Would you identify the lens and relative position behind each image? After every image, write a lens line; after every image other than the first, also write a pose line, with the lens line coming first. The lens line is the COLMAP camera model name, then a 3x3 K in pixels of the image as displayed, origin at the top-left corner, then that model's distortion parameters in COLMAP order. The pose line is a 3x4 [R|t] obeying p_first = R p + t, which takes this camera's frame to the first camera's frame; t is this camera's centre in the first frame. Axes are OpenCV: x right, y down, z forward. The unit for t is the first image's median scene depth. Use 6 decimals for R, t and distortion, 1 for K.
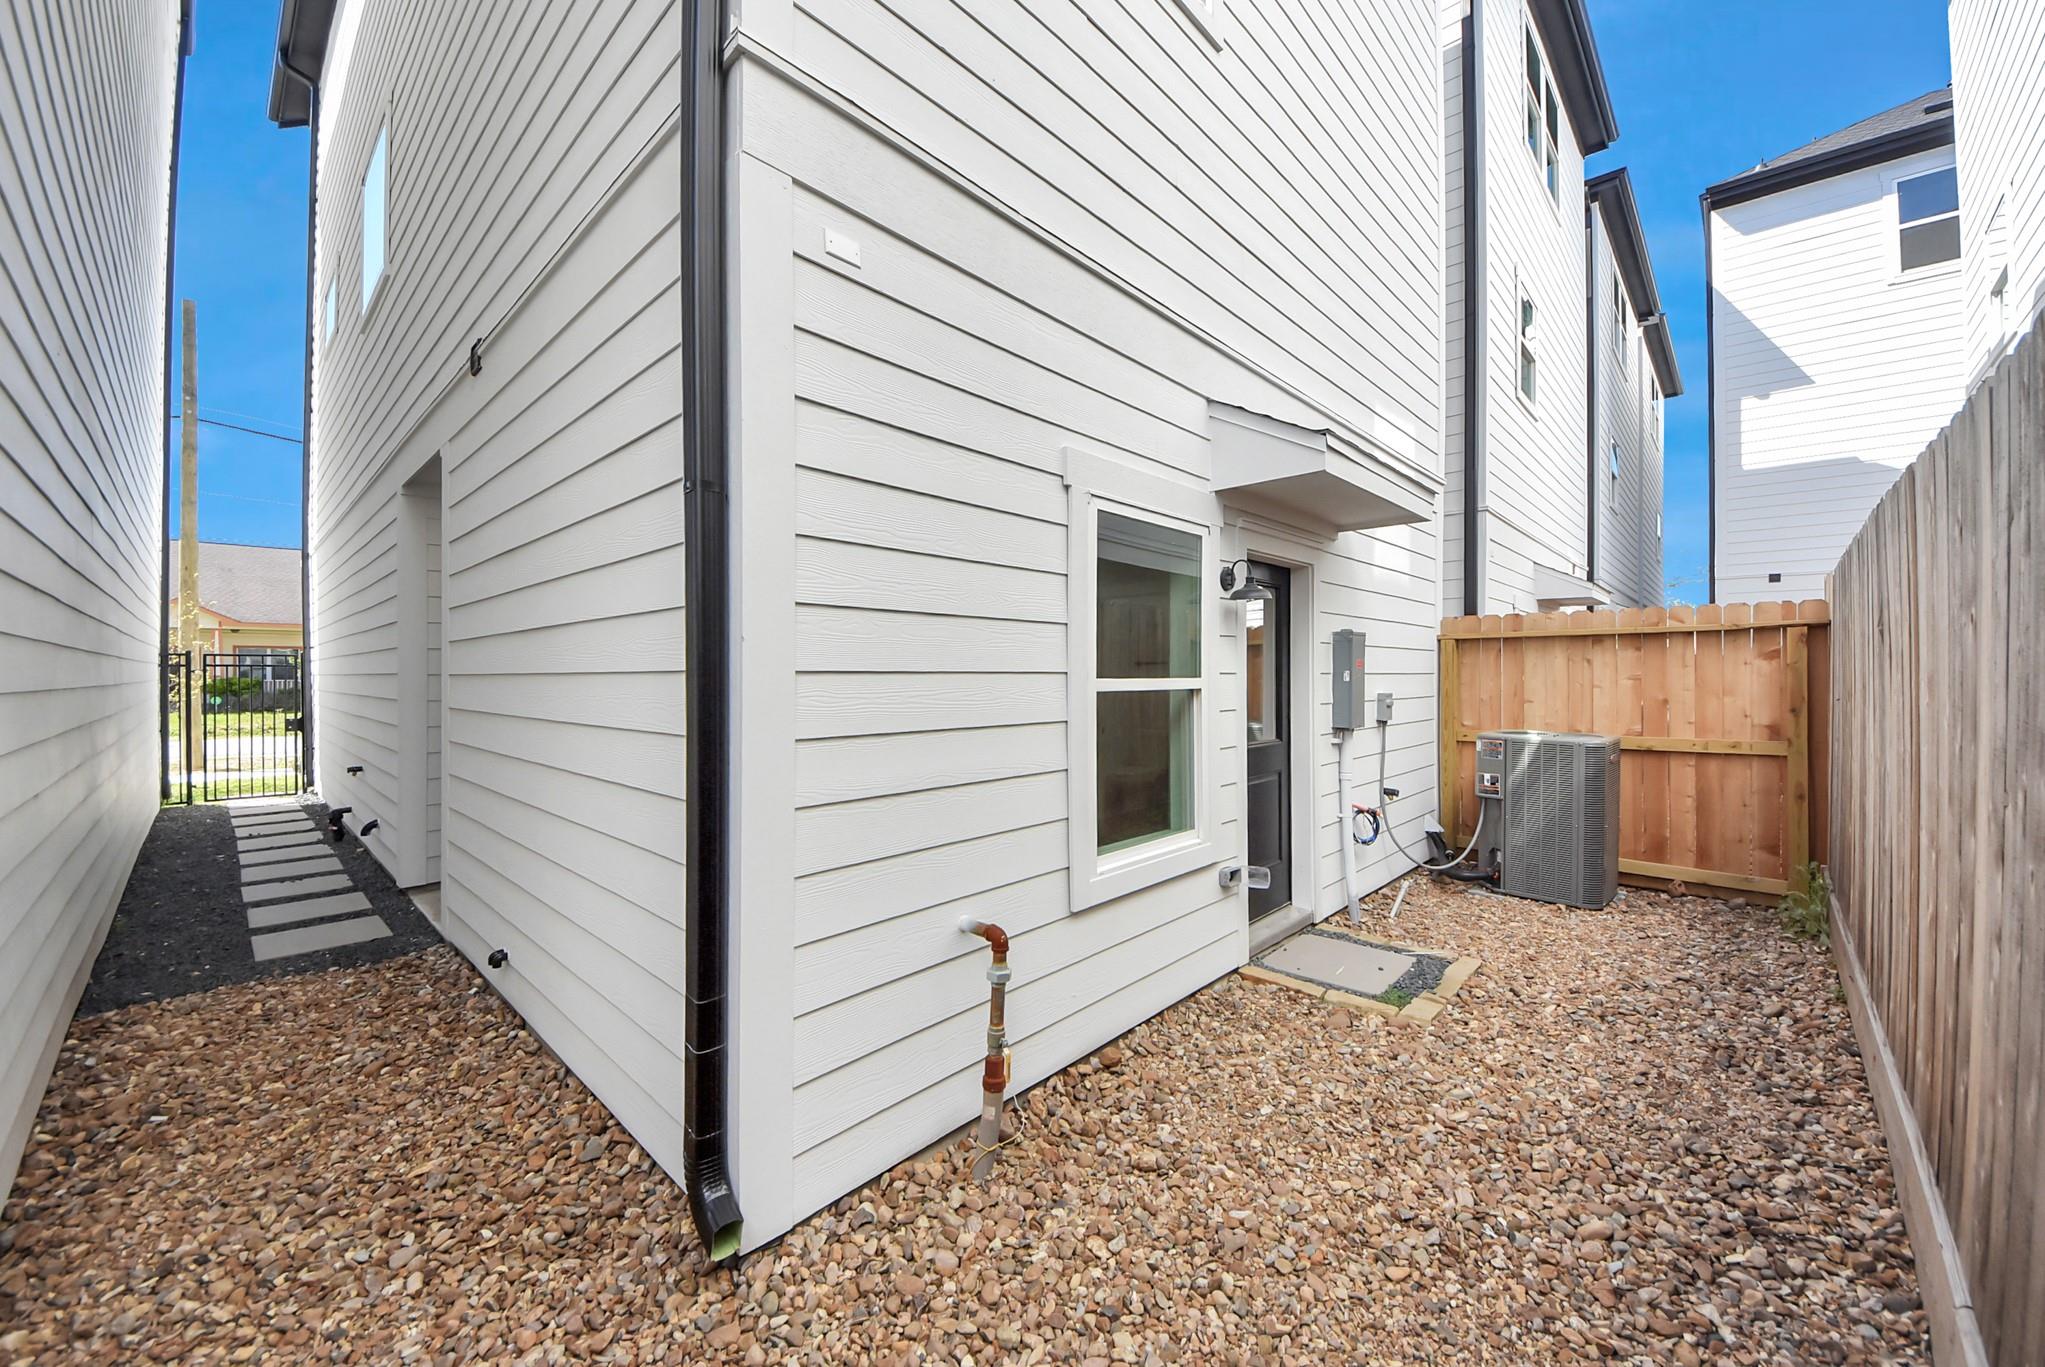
lens RADIAL K [[763.8, 0, 1026.4], [0, 763.8, 681.1], [0, 0, 1]] dist [0.021848, -0.016006]
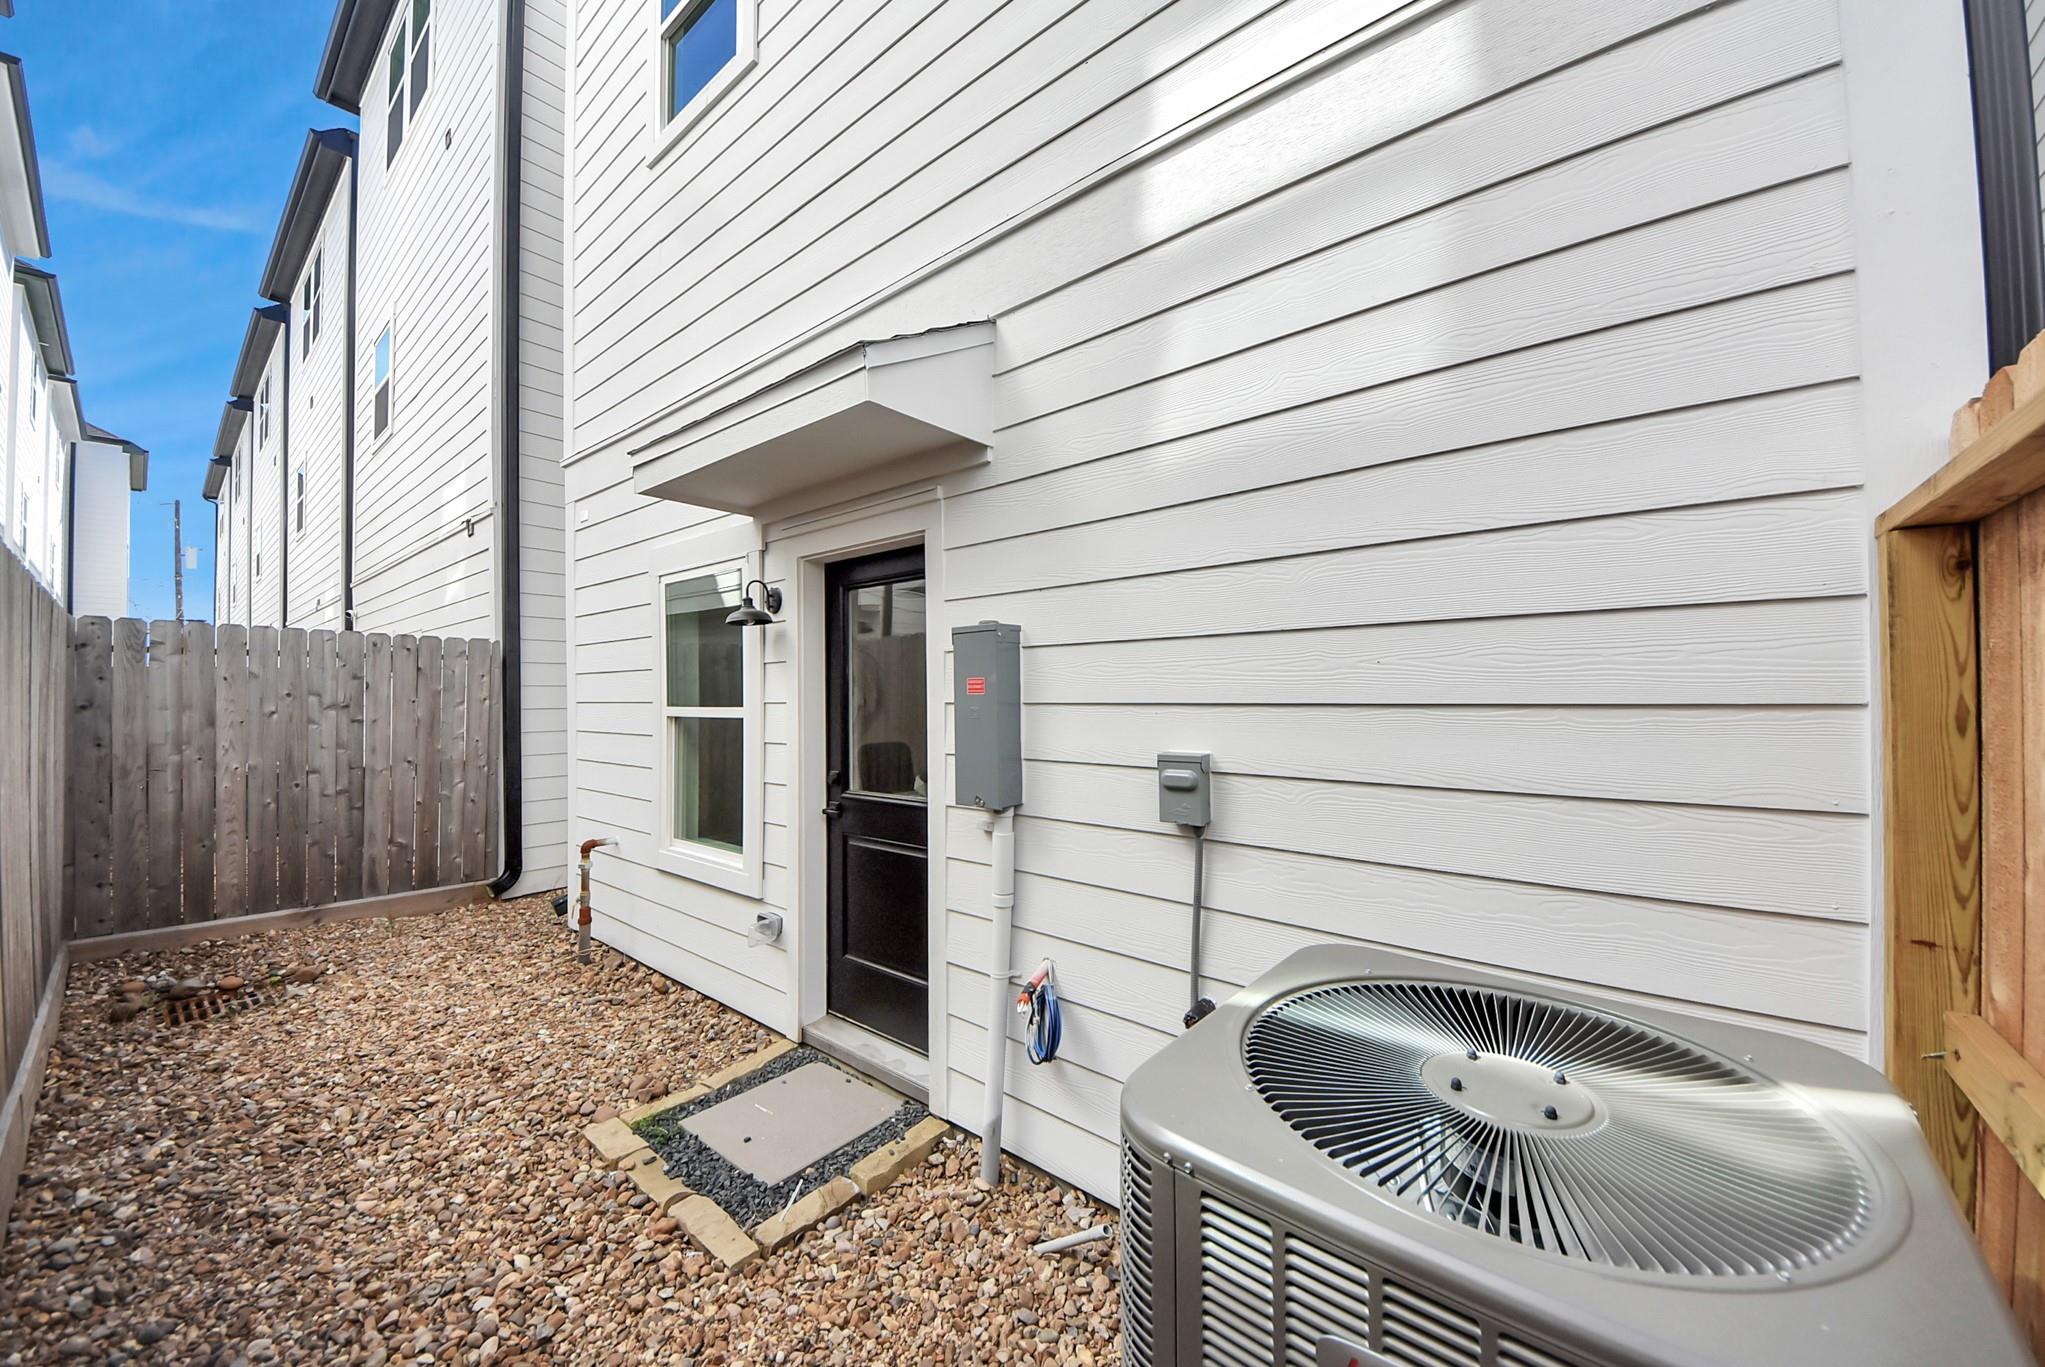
lens RADIAL K [[763.8, 0, 1026.4], [0, 763.8, 681.1], [0, 0, 1]] dist [0.021848, -0.016006]
pose [[0.055358, -0.008863, -0.998427, 1.231518], [0.002534, 0.999959, -0.008736, -0.027465], [0.998463, -0.002046, 0.055378, 1.284646]]
